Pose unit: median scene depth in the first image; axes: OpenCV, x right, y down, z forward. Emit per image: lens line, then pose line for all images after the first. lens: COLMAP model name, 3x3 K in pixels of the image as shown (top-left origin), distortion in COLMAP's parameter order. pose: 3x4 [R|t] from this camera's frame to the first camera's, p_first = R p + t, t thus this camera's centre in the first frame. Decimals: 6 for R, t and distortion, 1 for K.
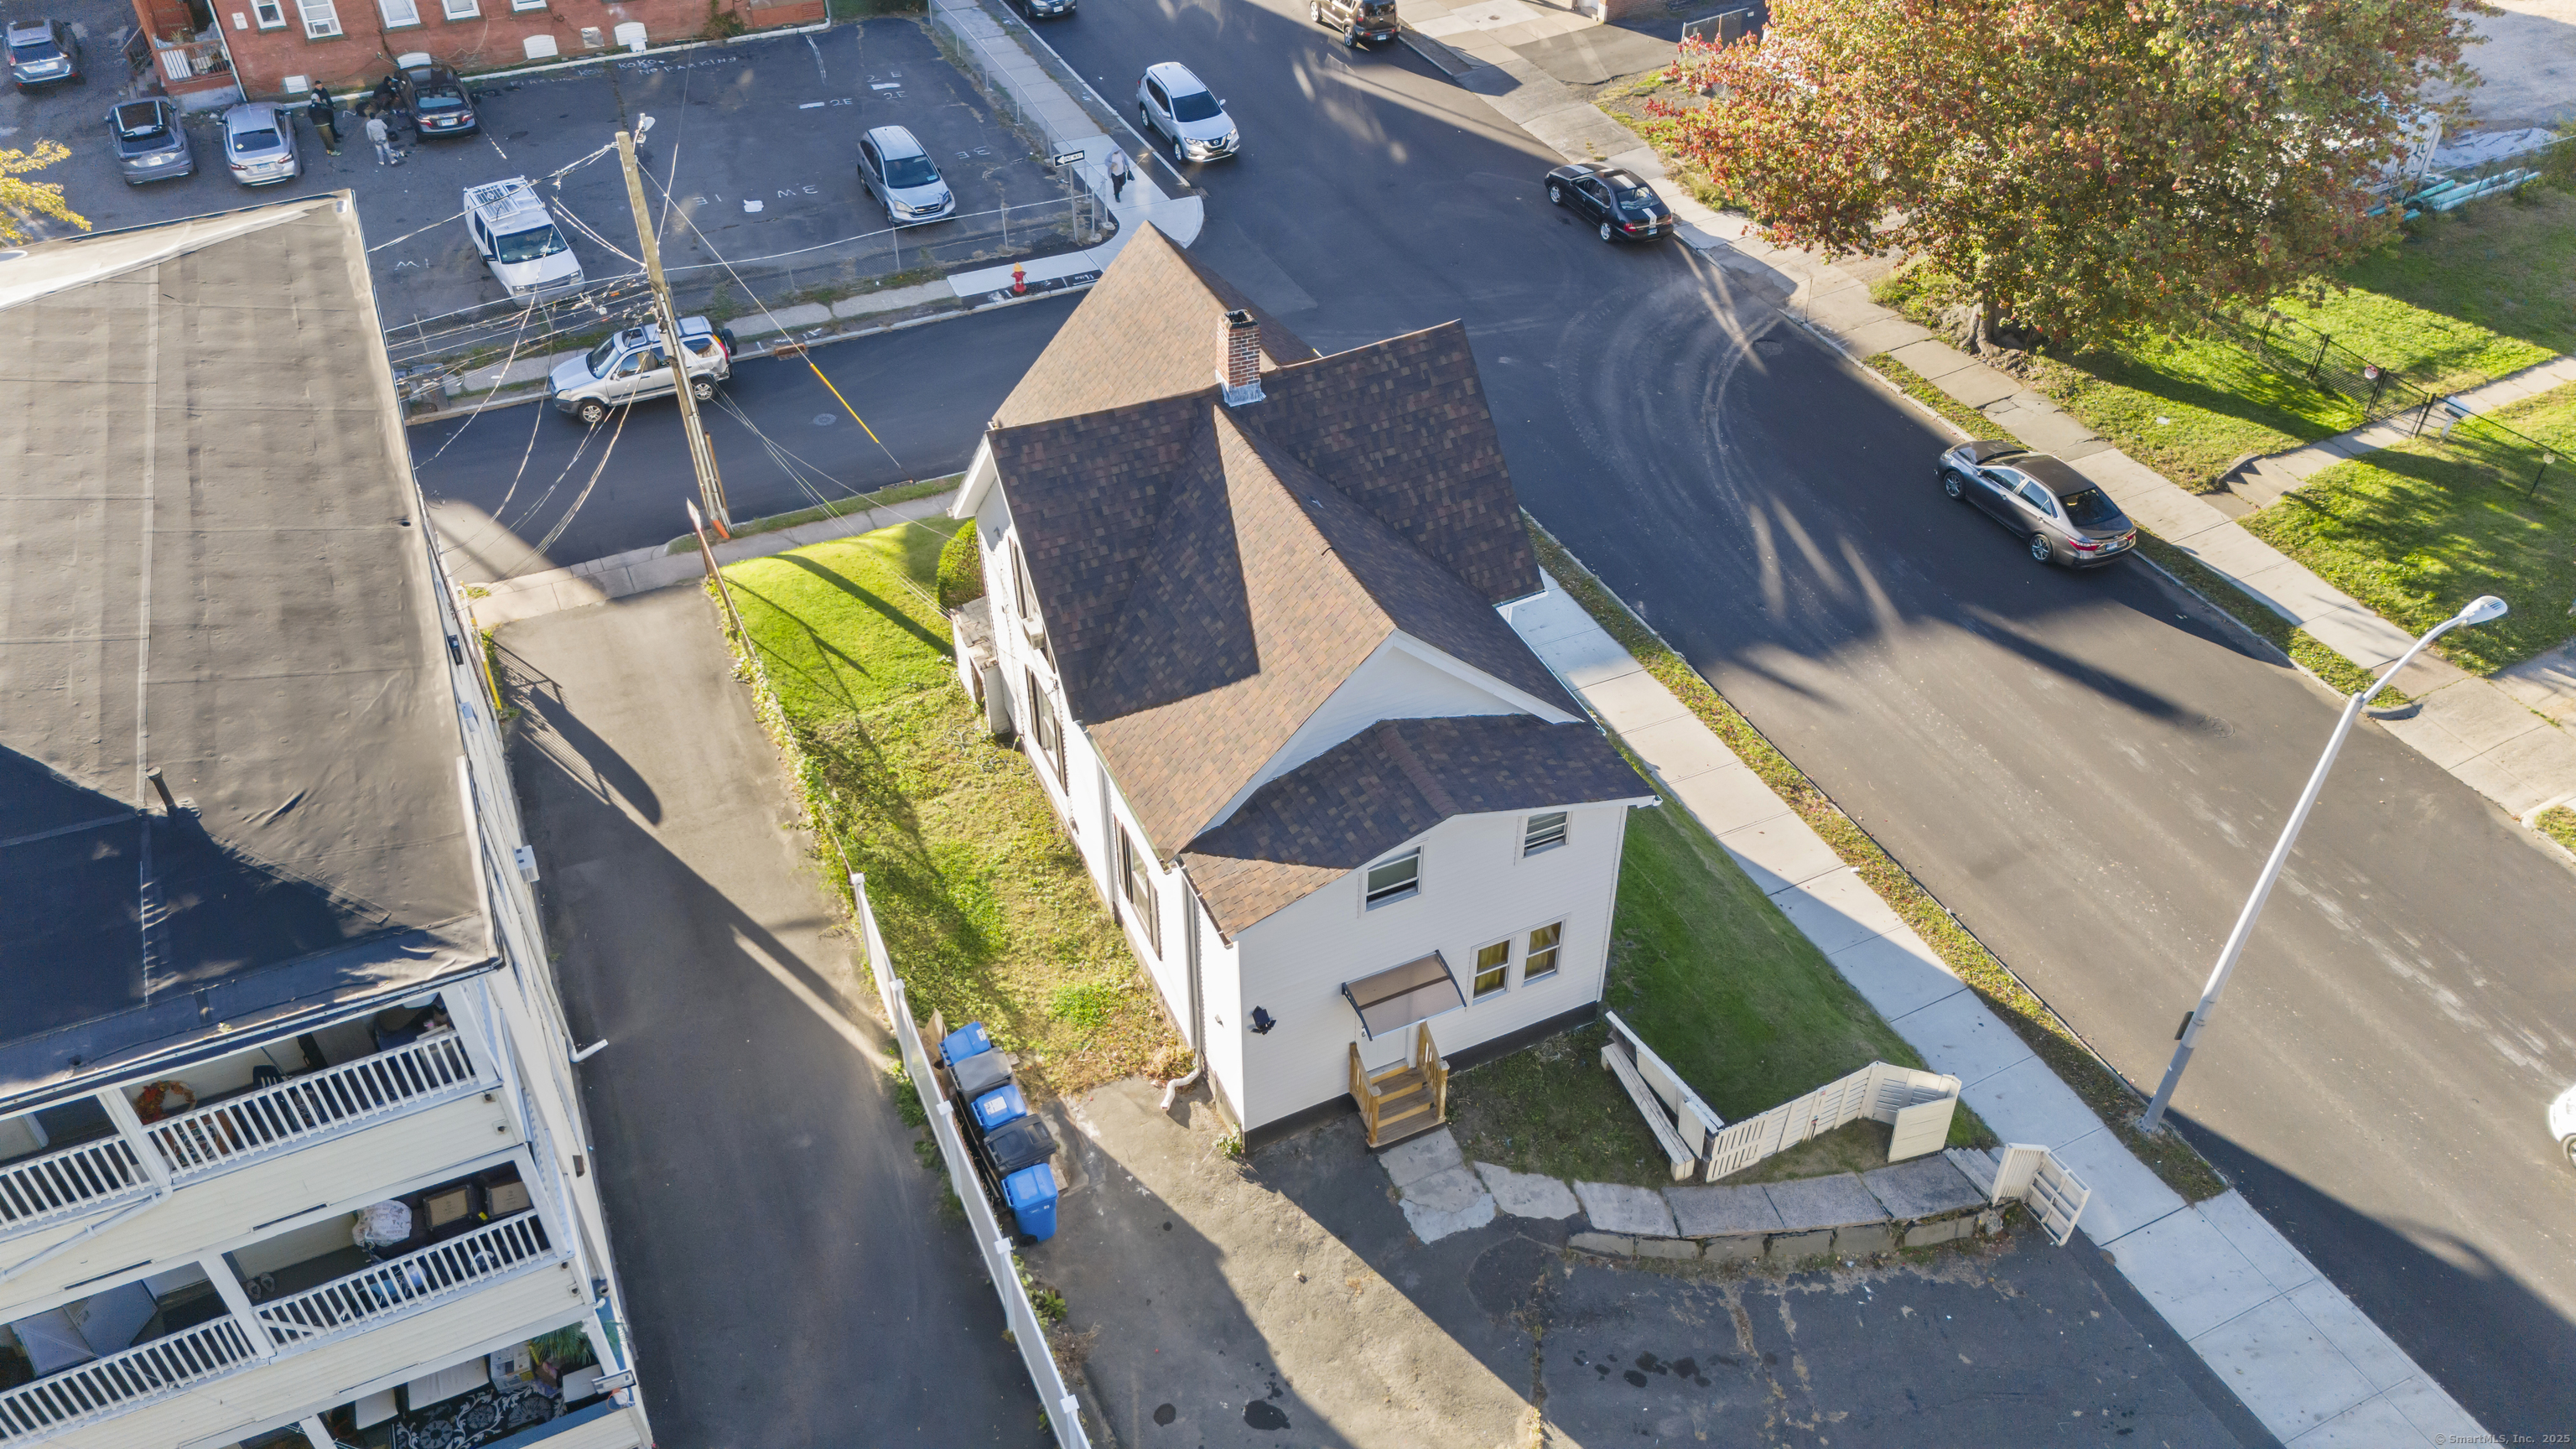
lens RADIAL K [[1888.5, 0, 1288.0], [0, 1888.5, 724.5], [0, 0, 1]] dist [0.093115, -0.081650]
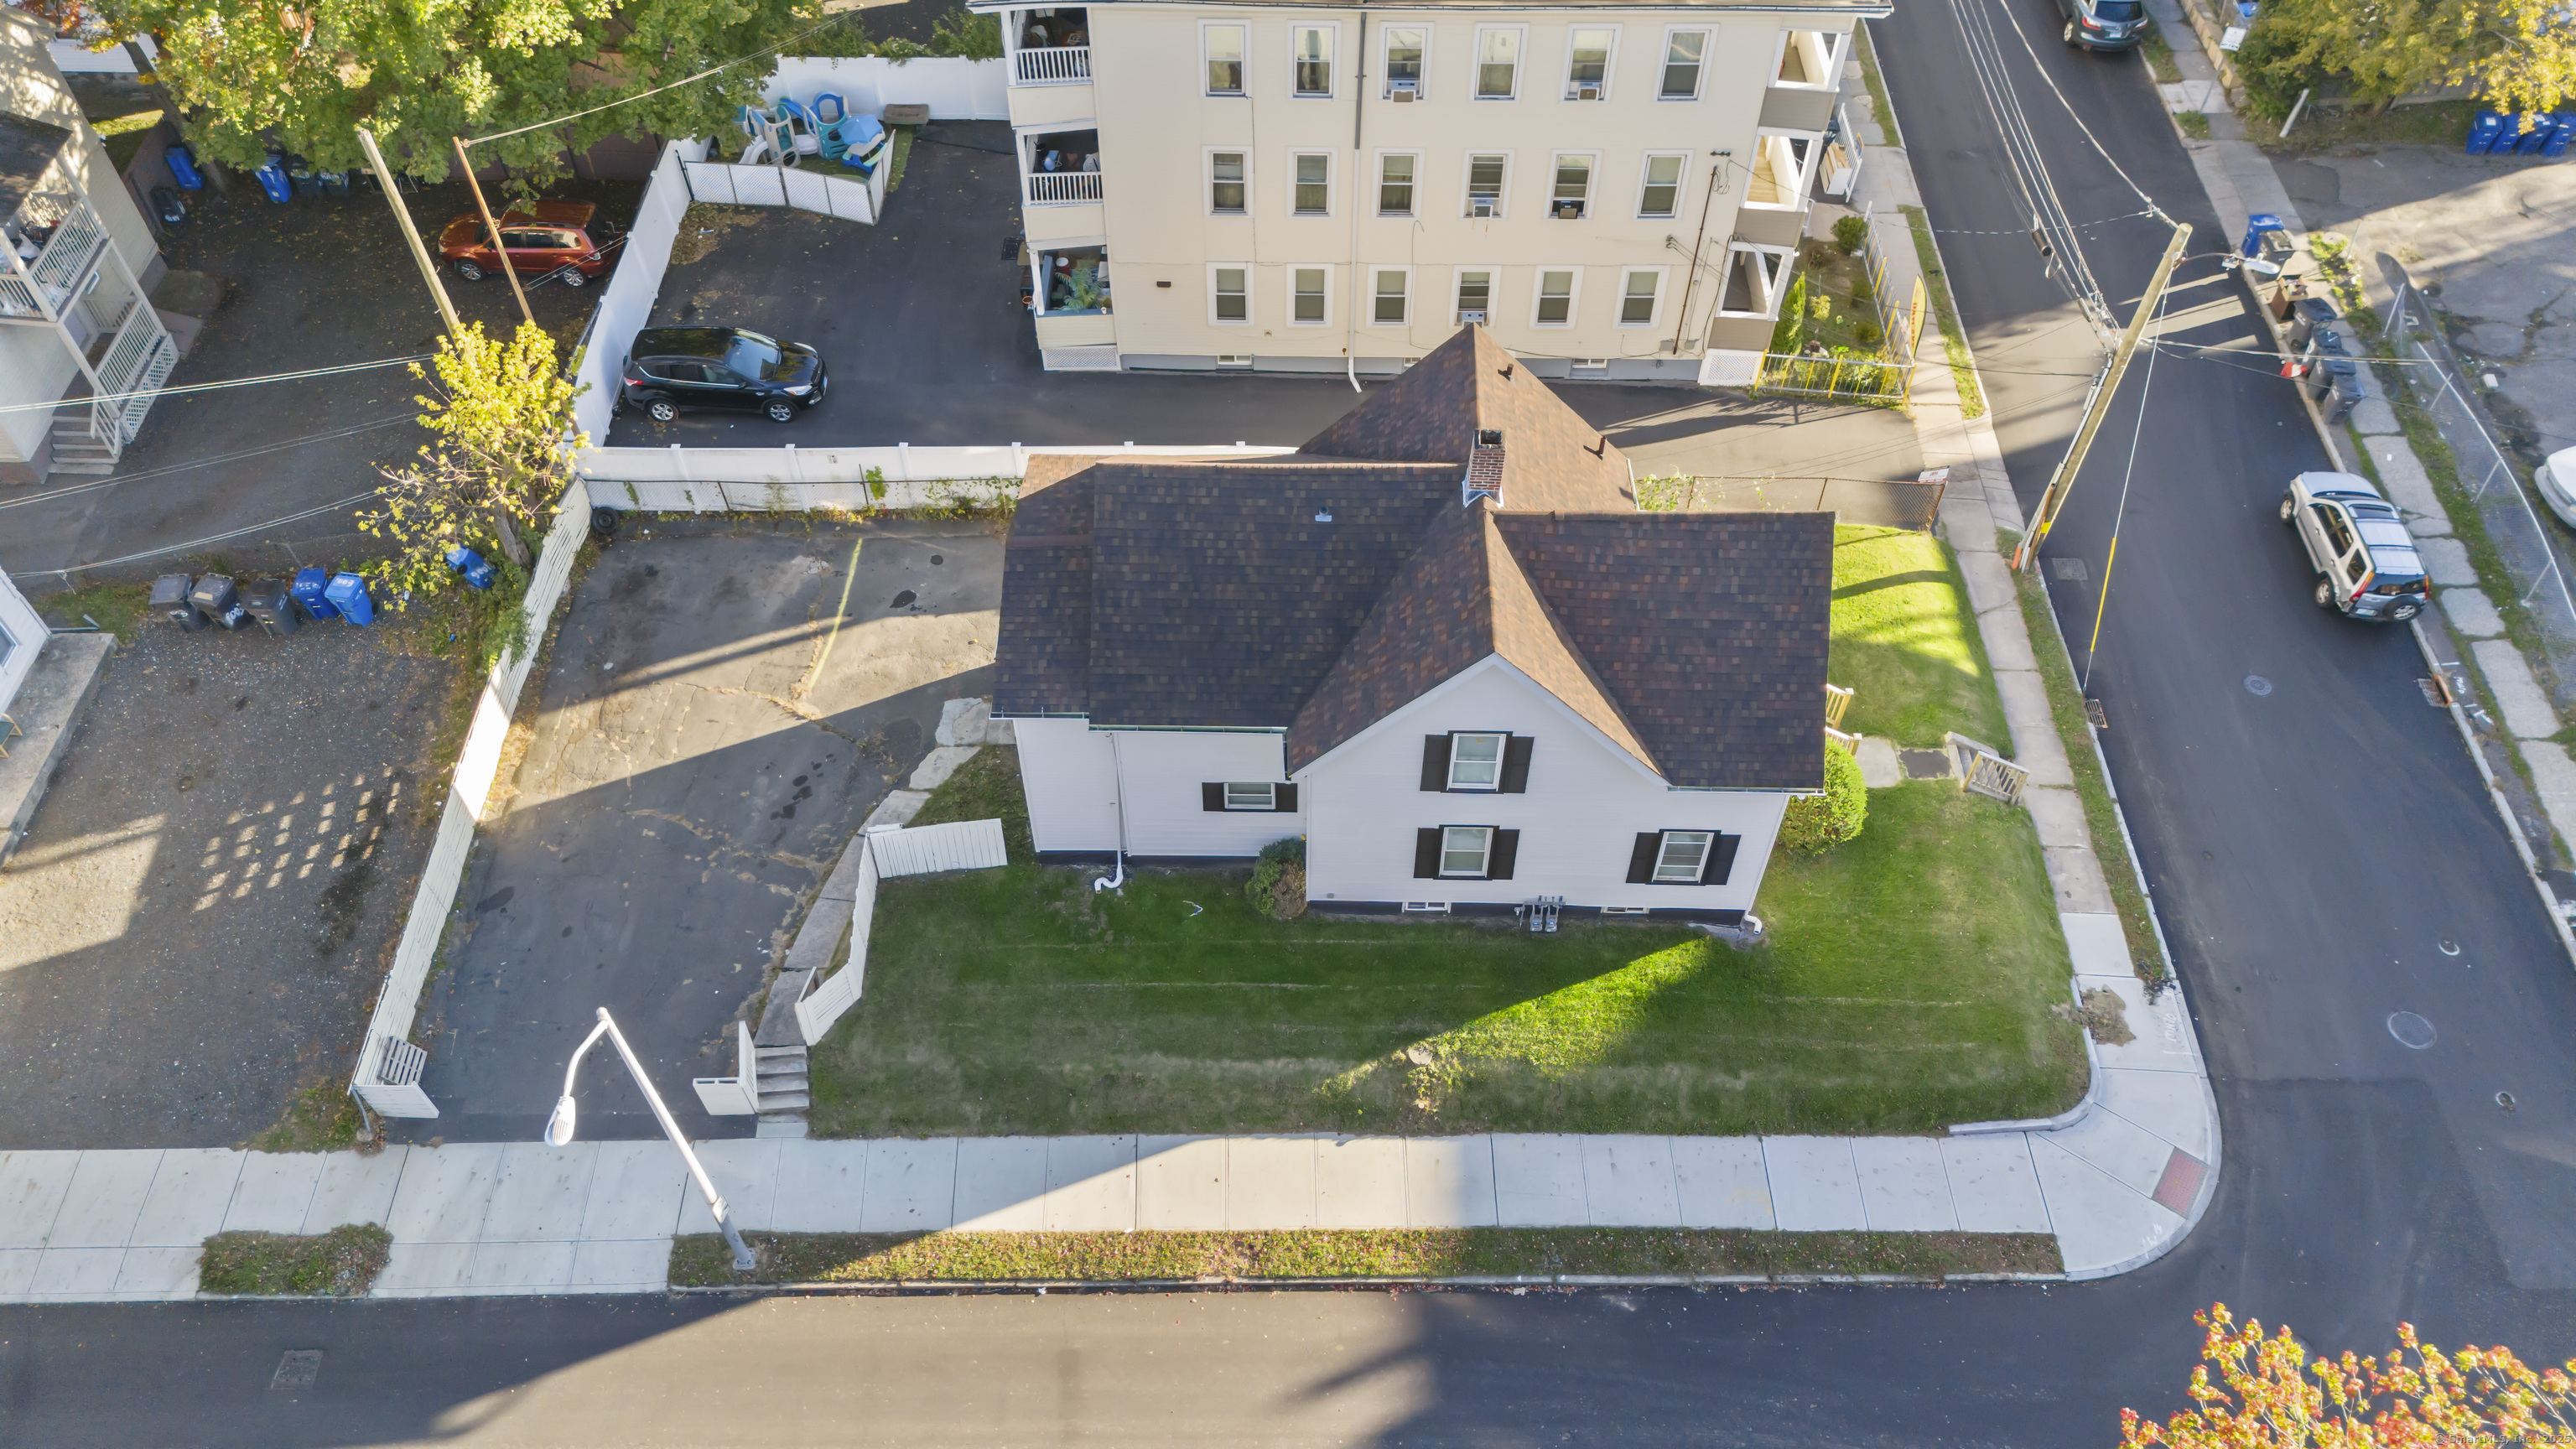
lens RADIAL K [[1888.5, 0, 1288.0], [0, 1888.5, 724.5], [0, 0, 1]] dist [0.093115, -0.081650]
pose [[-0.427099, 0.704096, -0.567305, 0.797250], [-0.580485, 0.267535, 0.769066, -0.995585], [0.693270, 0.657780, 0.294453, 0.760958]]
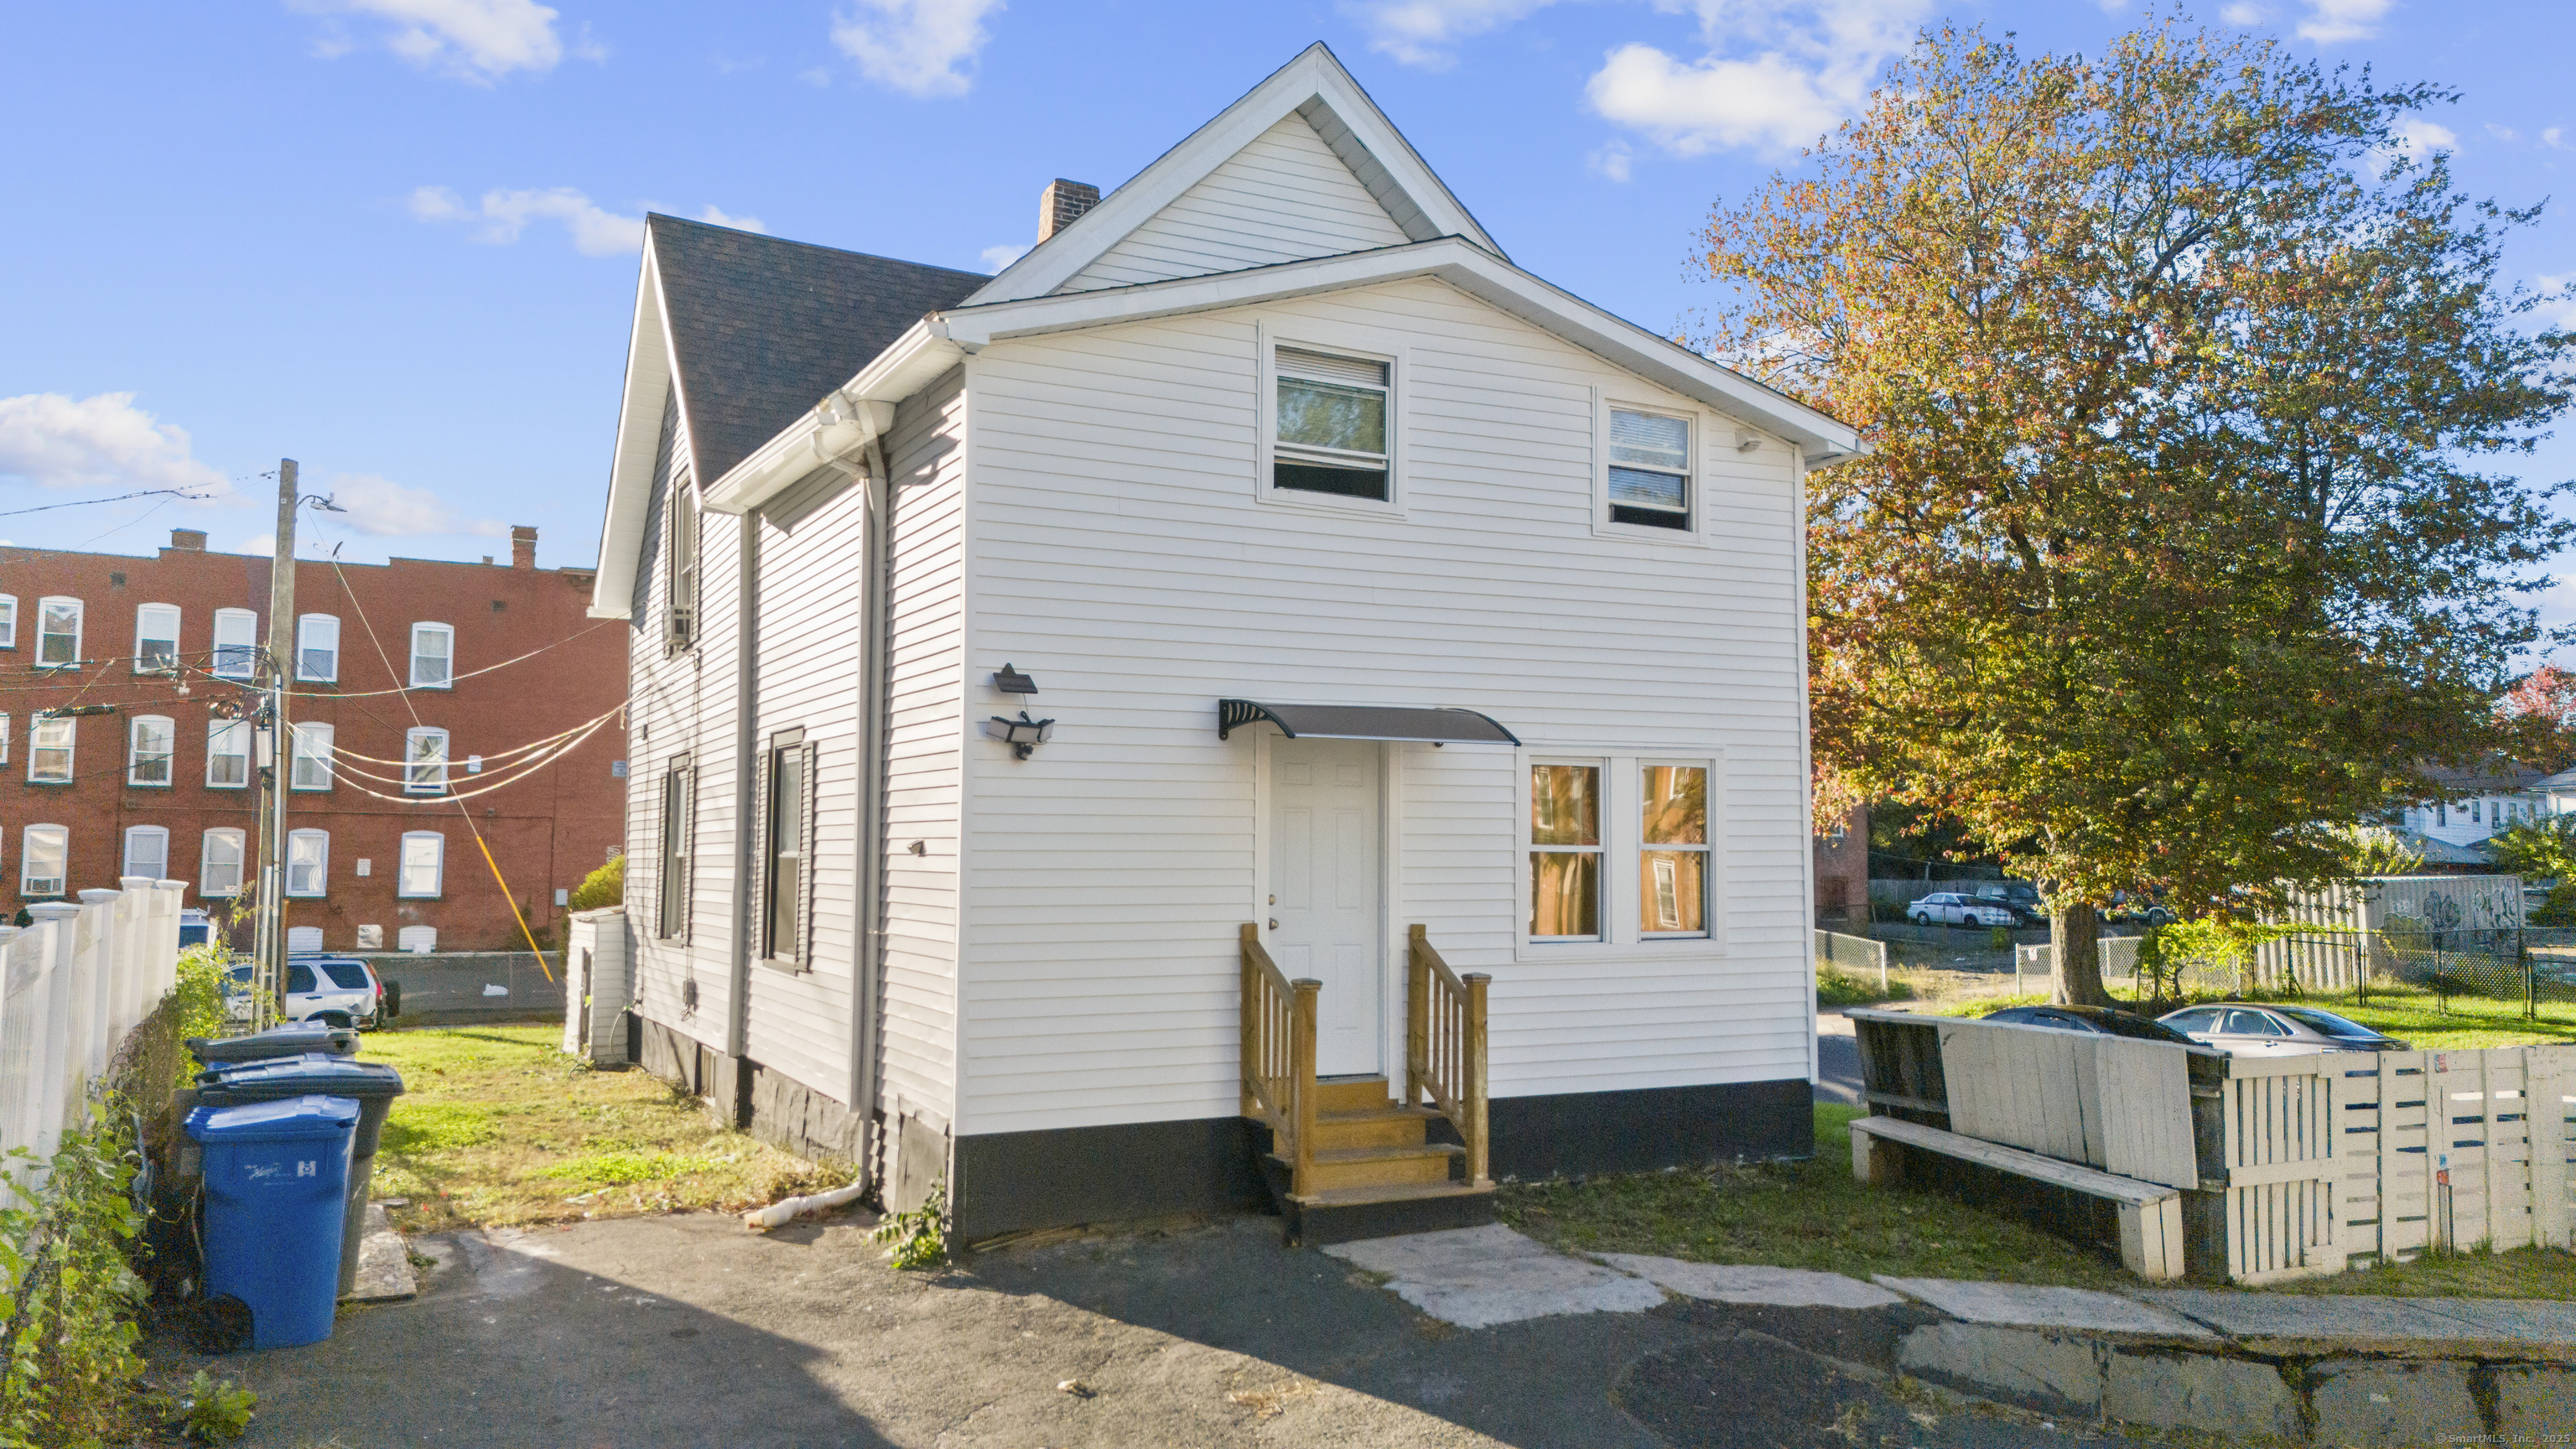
lens RADIAL K [[1888.5, 0, 1288.0], [0, 1888.5, 724.5], [0, 0, 1]] dist [0.093115, -0.081650]
pose [[0.998870, 0.016373, 0.044607, 0.023875], [0.019188, 0.719834, -0.693881, 0.412721], [-0.043471, 0.693953, 0.718707, 0.672373]]
